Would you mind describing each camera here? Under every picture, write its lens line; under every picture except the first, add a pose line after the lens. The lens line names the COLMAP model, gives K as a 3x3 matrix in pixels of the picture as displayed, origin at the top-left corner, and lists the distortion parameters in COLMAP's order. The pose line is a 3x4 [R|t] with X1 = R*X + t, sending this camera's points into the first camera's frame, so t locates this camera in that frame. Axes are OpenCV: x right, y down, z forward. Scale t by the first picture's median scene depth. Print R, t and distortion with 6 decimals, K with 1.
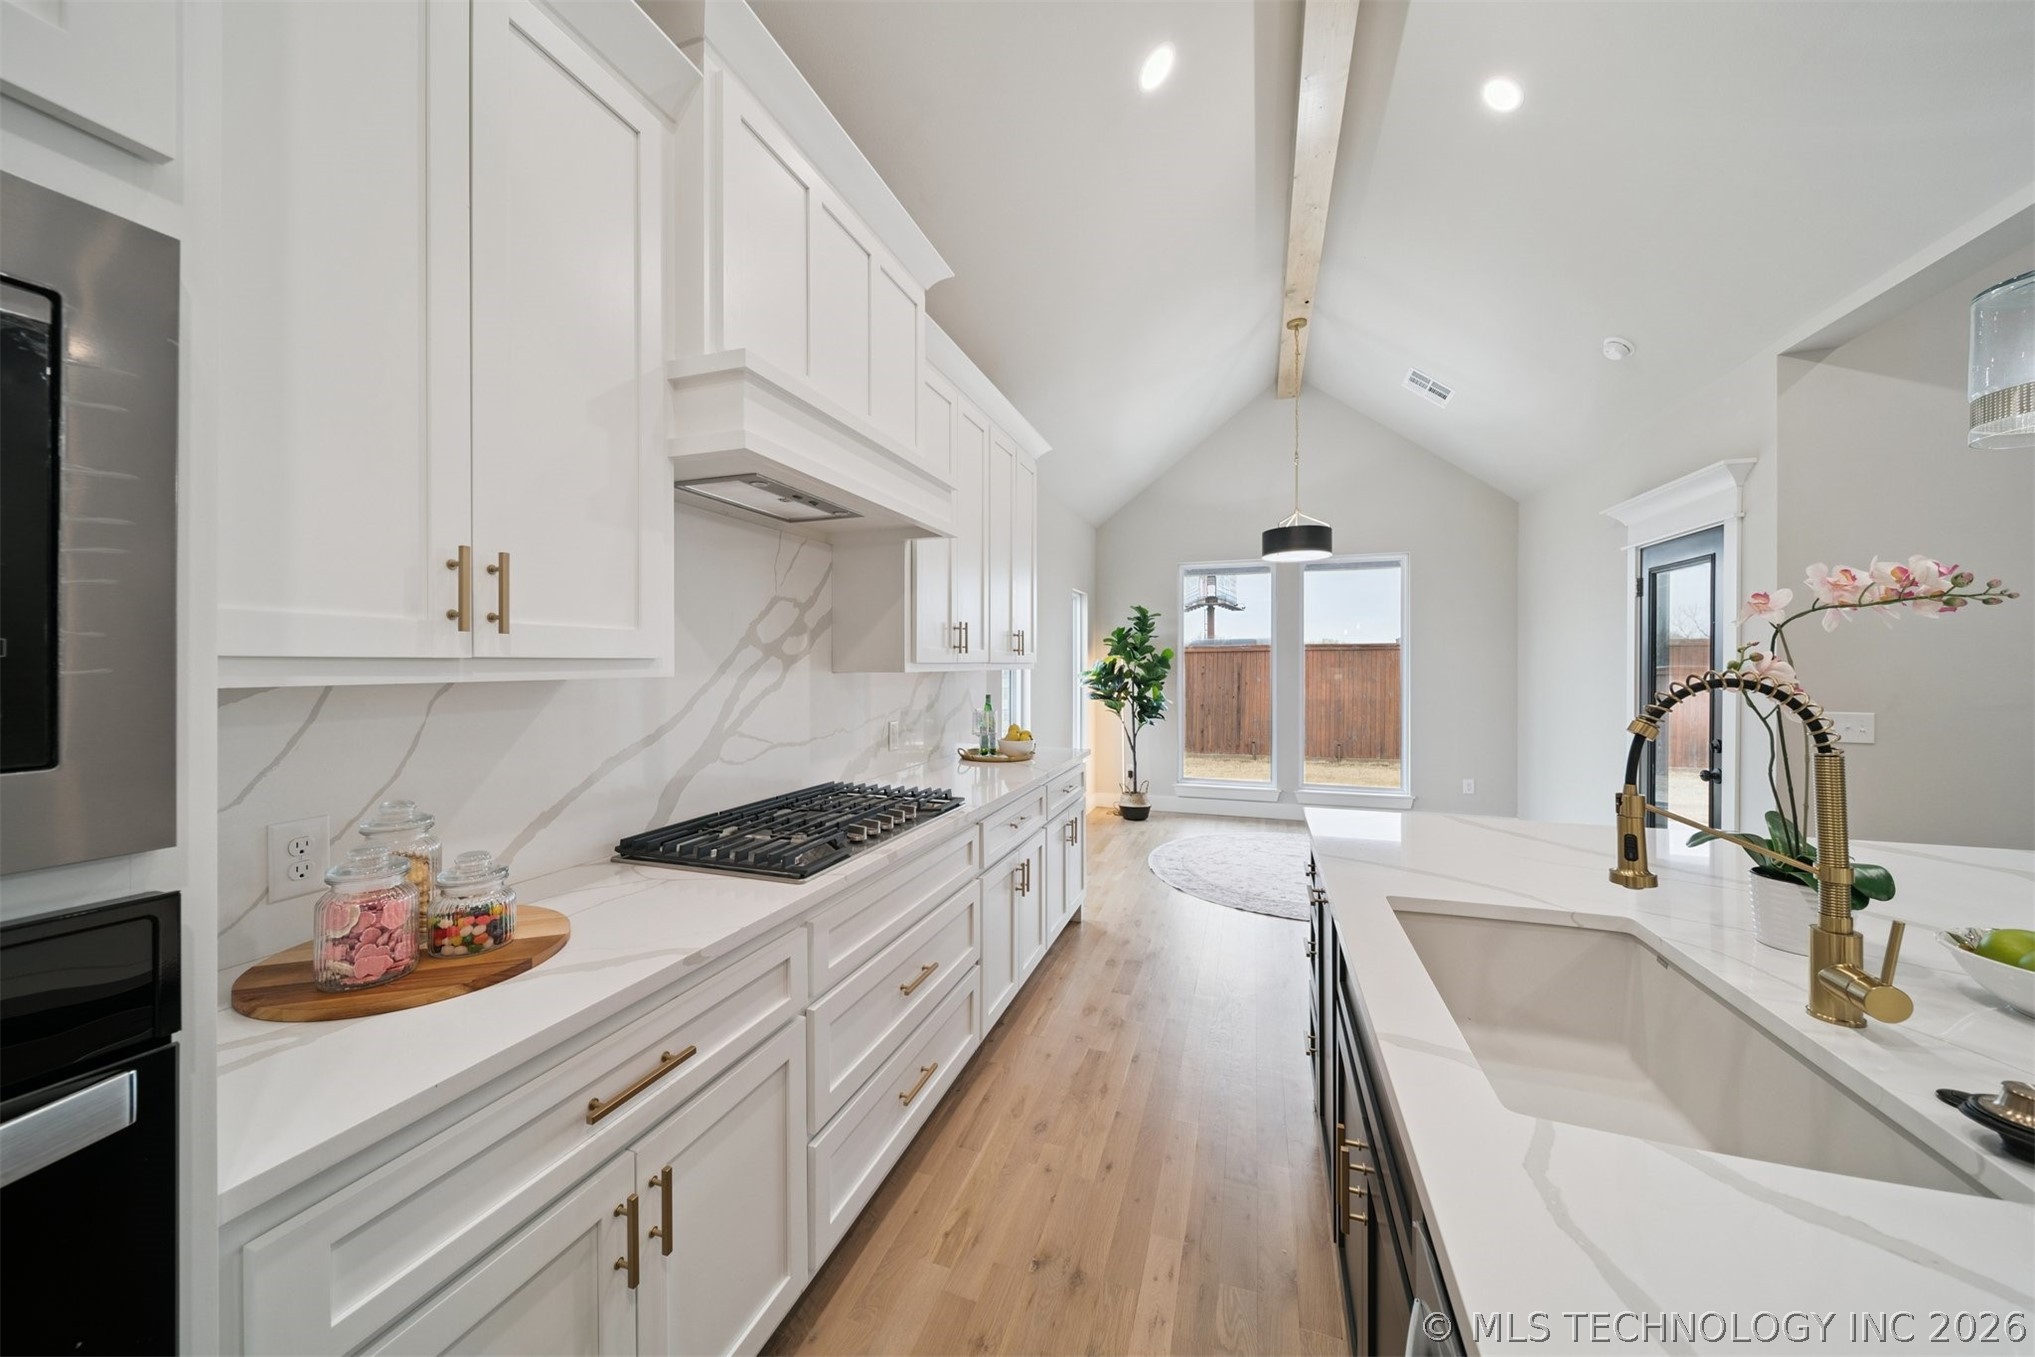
lens RADIAL K [[718.8, 0, 1004.9], [0, 718.8, 661.5], [0, 0, 1]] dist [-0.000263, -0.000043]
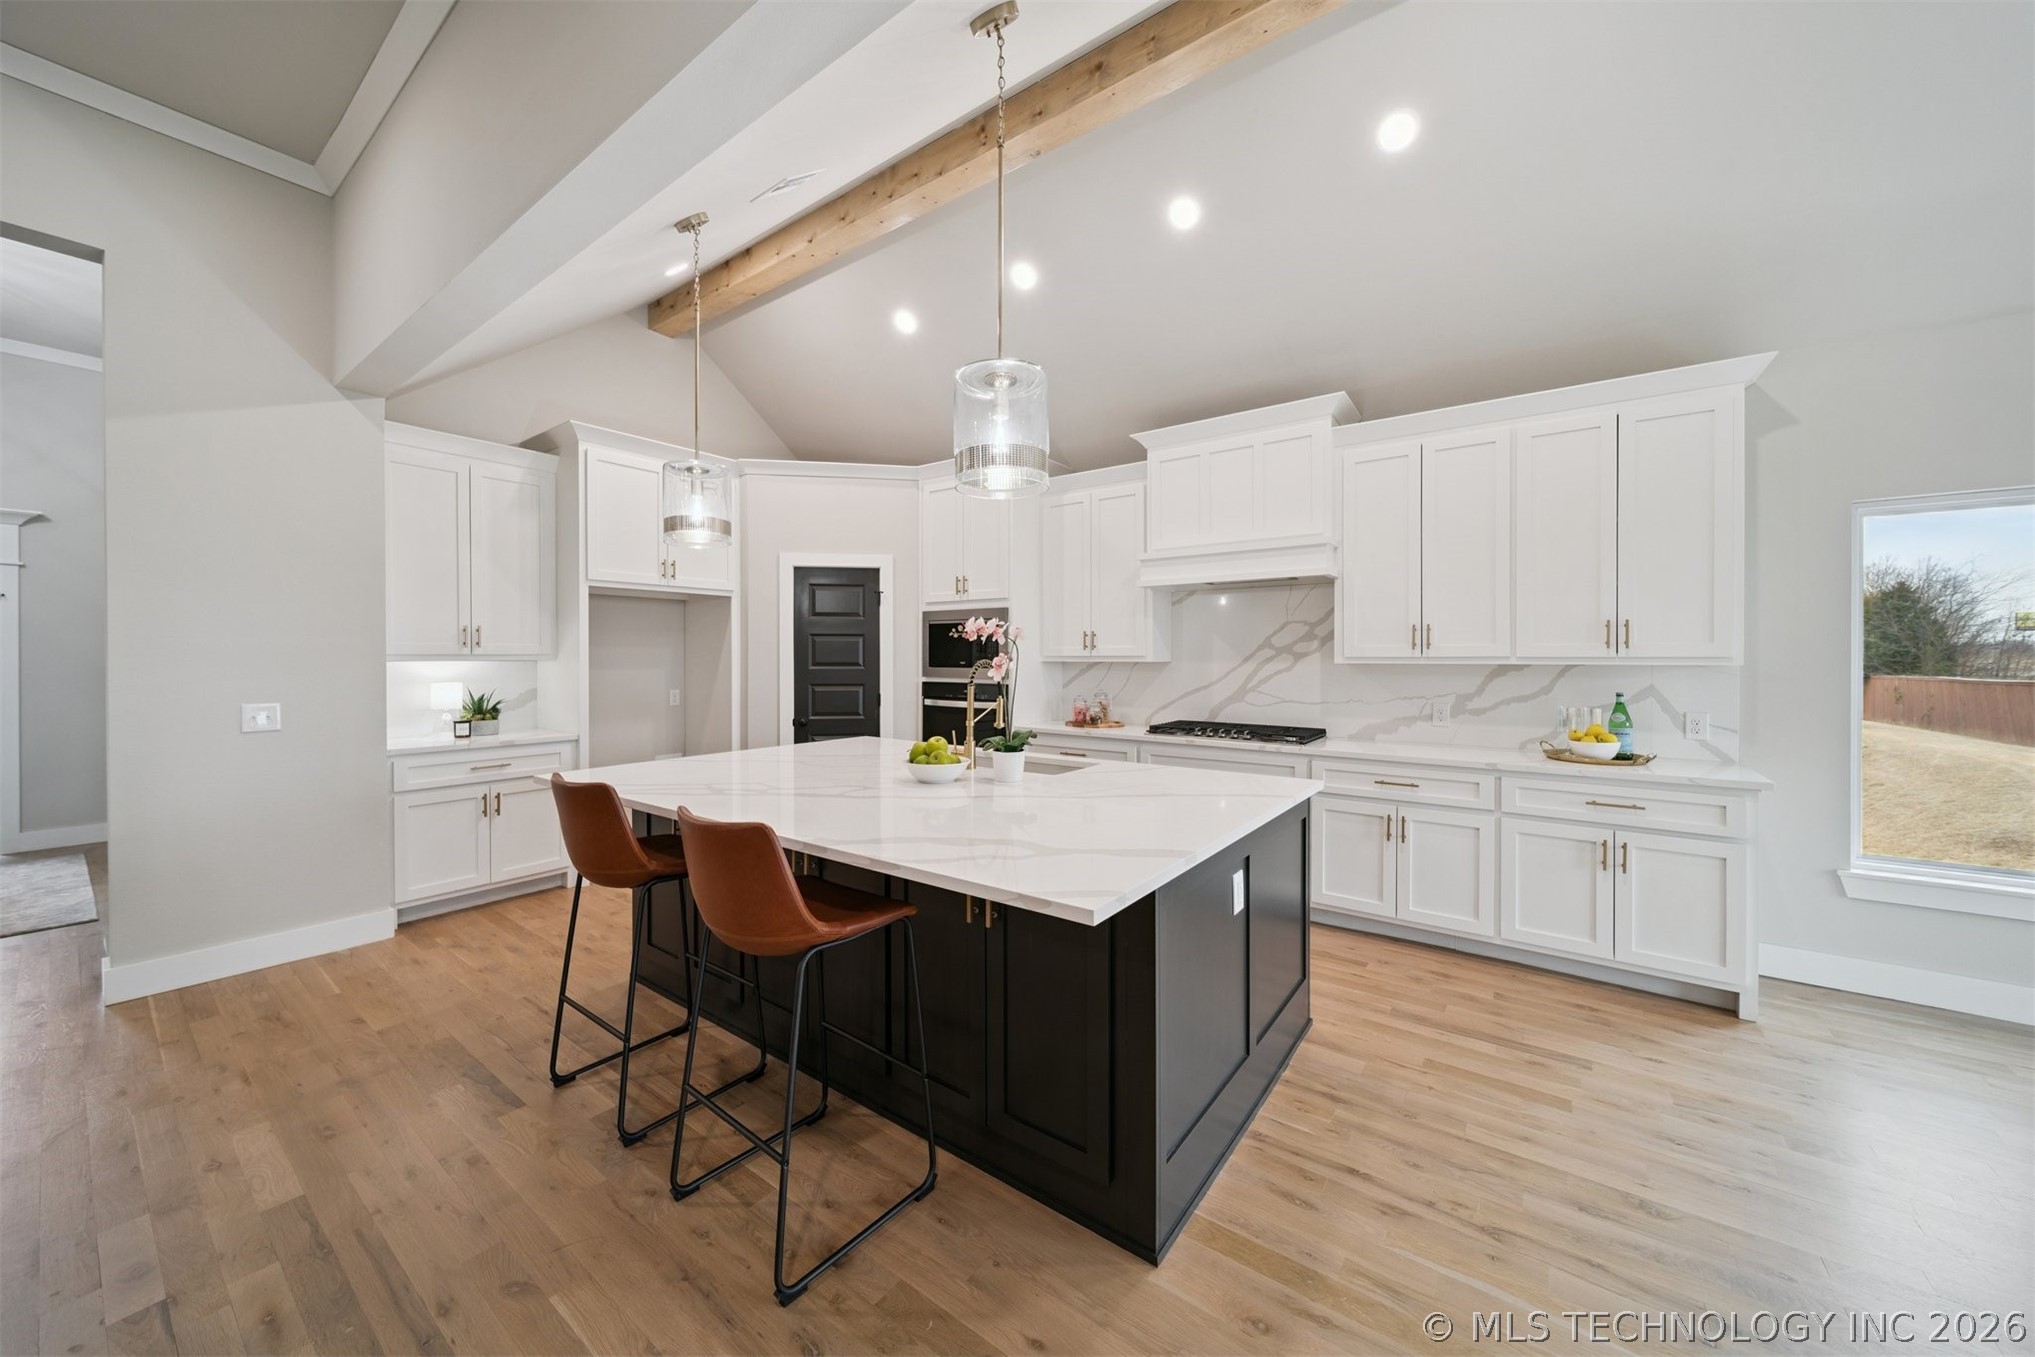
lens RADIAL K [[719.4, 0, 1007.5], [0, 719.4, 672.6], [0, 0, 1]] dist [-0.001016, 0.000055]
pose [[-0.299079, 0.023835, -0.953931, 1.685265], [0.004131, 0.999711, 0.023683, -0.004988], [0.954219, 0.003142, -0.299091, 0.866262]]
